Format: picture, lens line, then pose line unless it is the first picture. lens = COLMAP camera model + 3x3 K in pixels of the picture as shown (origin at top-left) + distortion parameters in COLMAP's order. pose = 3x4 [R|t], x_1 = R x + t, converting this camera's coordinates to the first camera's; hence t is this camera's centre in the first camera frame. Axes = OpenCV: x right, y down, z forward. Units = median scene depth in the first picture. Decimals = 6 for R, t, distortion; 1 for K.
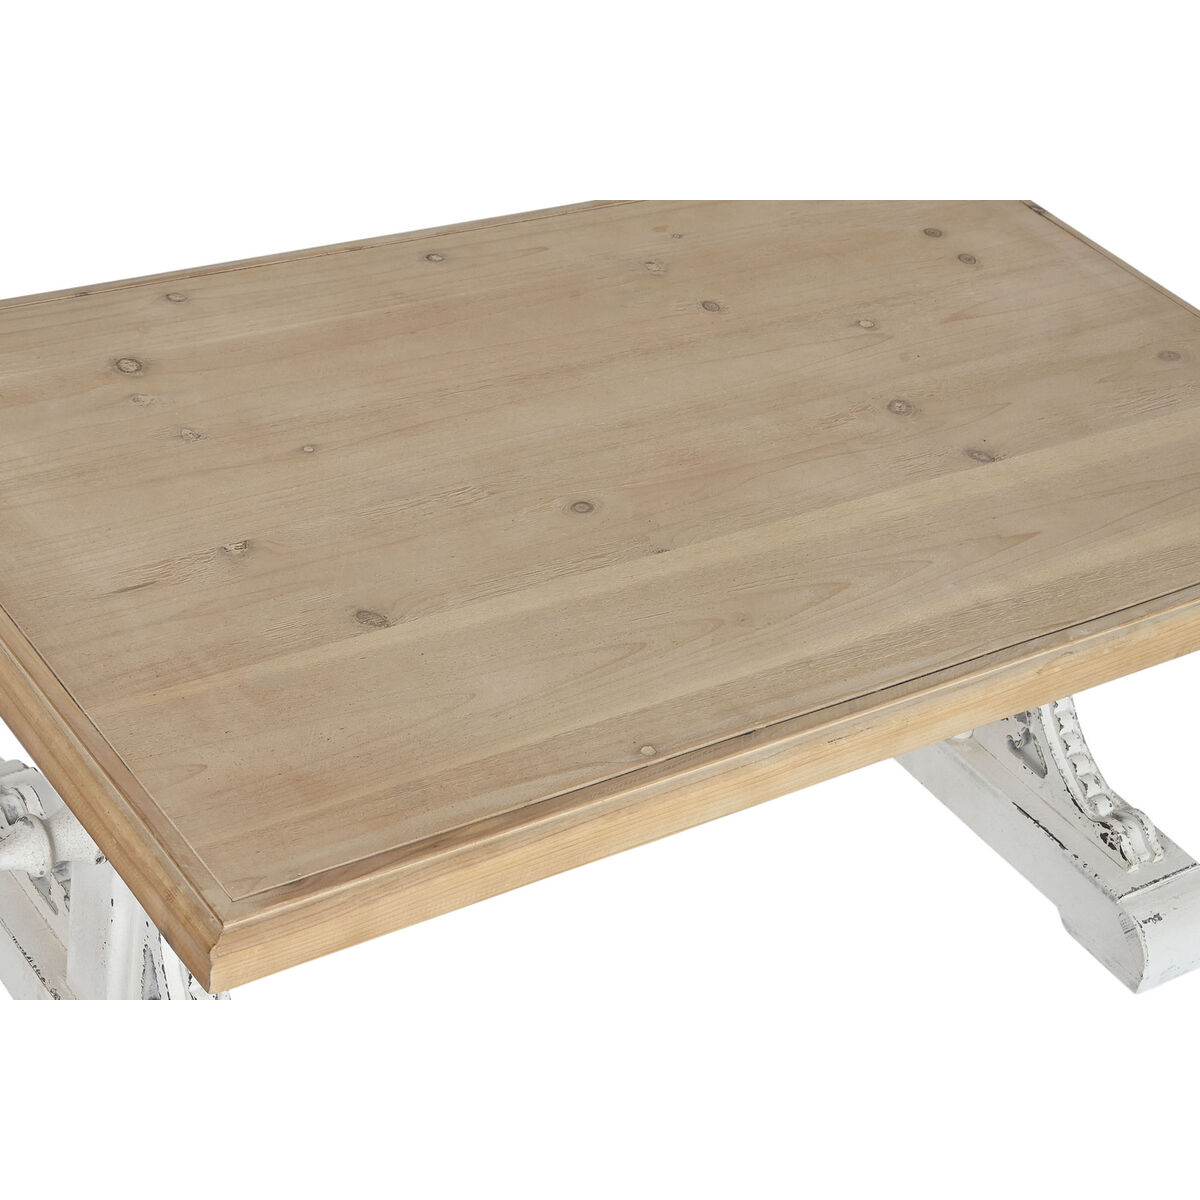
lens RADIAL K [[2495.8, 0, 600.0], [0, 2495.8, 600.0], [0, 0, 1]] dist [-0.003165, -0.030442]
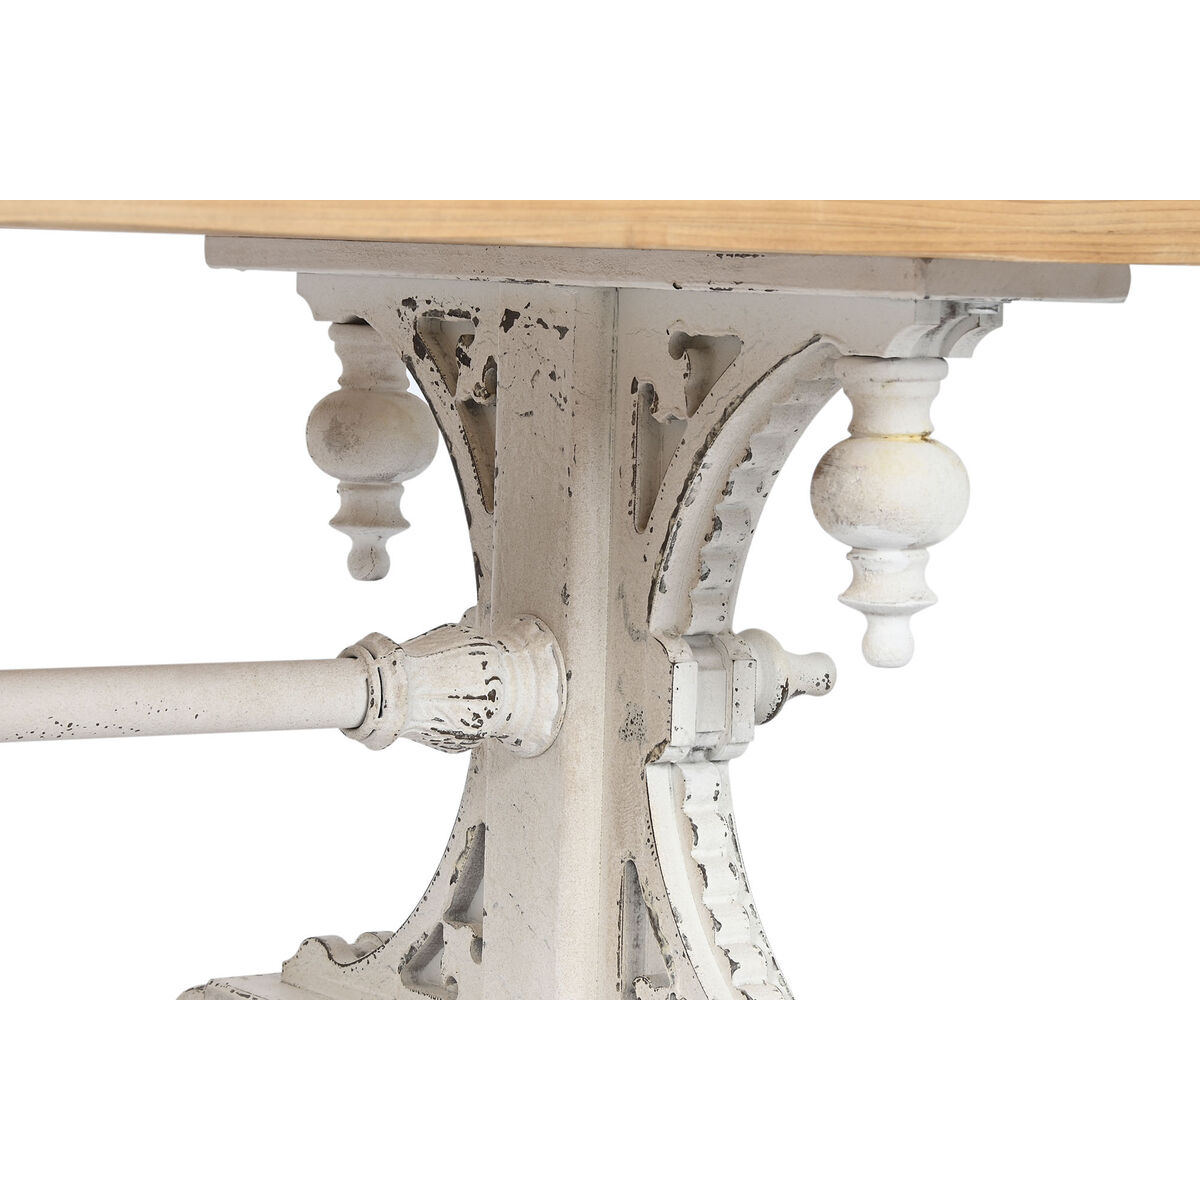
lens RADIAL K [[4096.2, 0, 600.0], [0, 4096.2, 600.0], [0, 0, 1]] dist [-0.022459, -0.315501]
pose [[0.991046, -0.128053, -0.037807, 0.199097], [0.091901, 0.859635, -0.502575, 0.380121], [0.096856, 0.494601, 0.863706, 0.297022]]
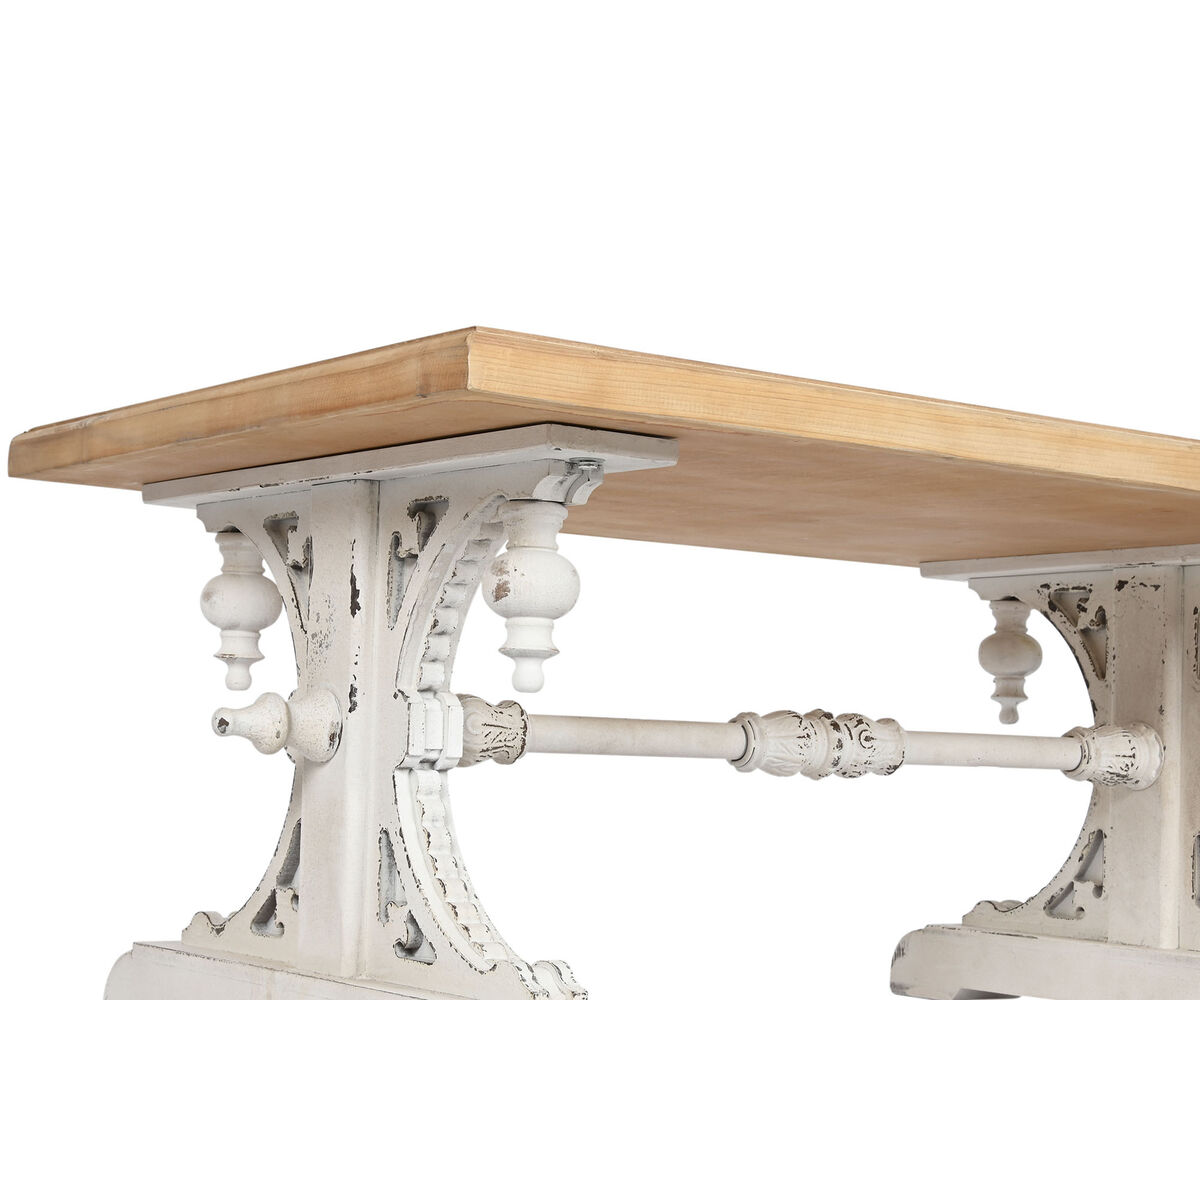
lens RADIAL K [[2451.7, 0, 628.6], [0, 2451.7, 601.9], [0, 0, 1]] dist [0.014671, 0.309082]
pose [[0.991100, -0.130170, 0.027870, -0.079804], [0.119441, 0.777113, -0.617924, 0.544276], [0.058777, 0.615753, 0.785744, 0.146571]]
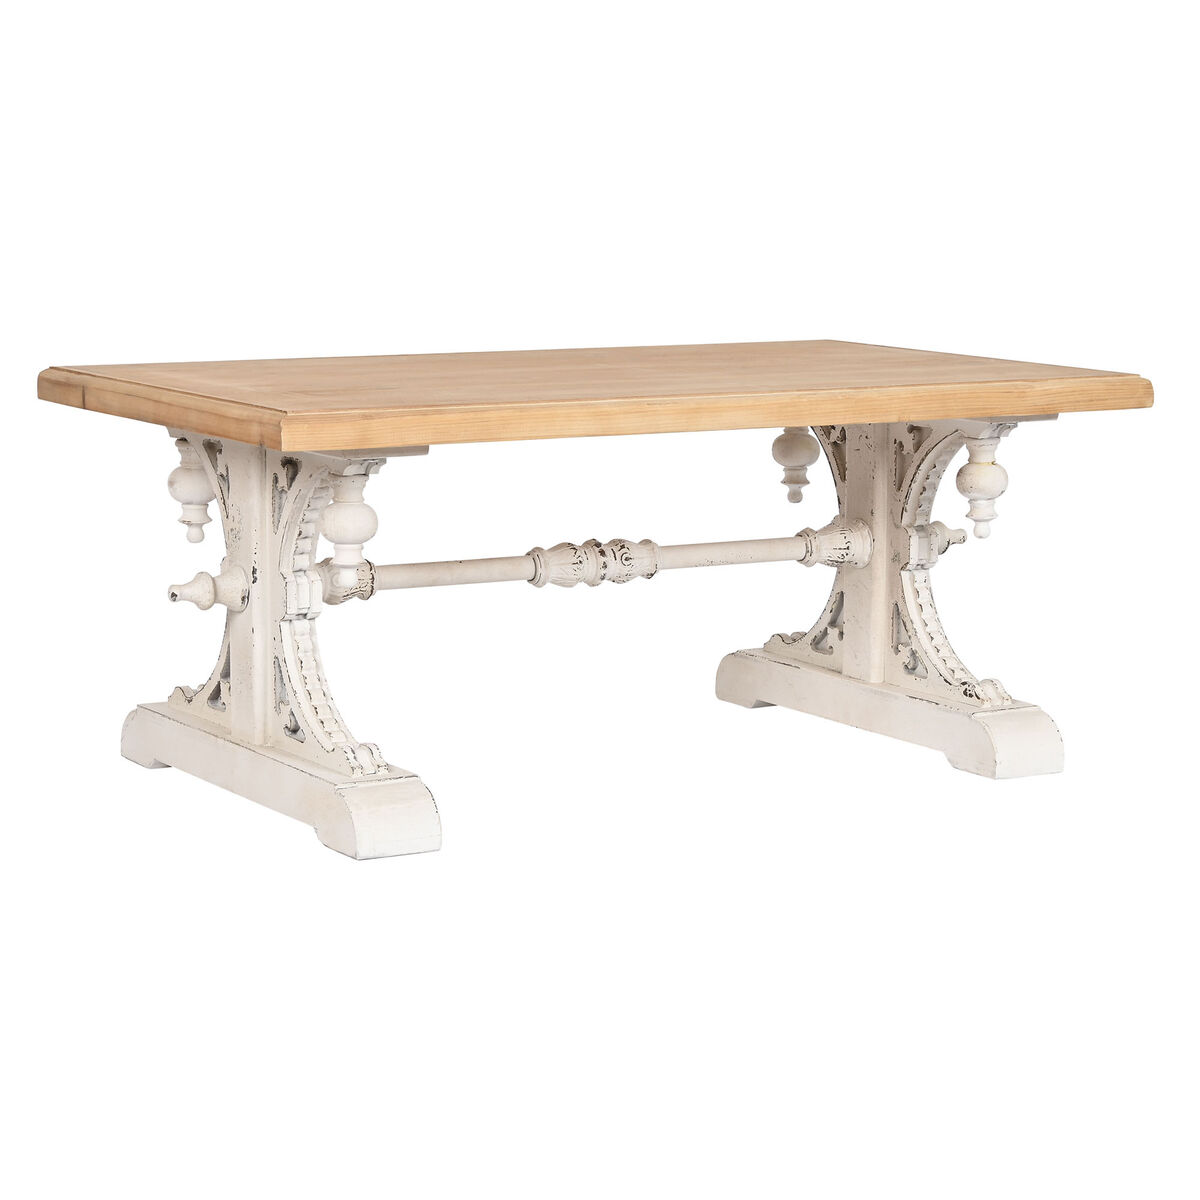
lens RADIAL K [[3437.0, 0, 600.0], [0, 3437.0, 600.0], [0, 0, 1]] dist [0.037858, 0.359150]
pose [[0.984463, -0.140950, -0.104716, 0.207685], [0.078429, 0.886536, -0.455964, 0.901657], [0.157102, 0.440667, 0.883817, -0.747095]]
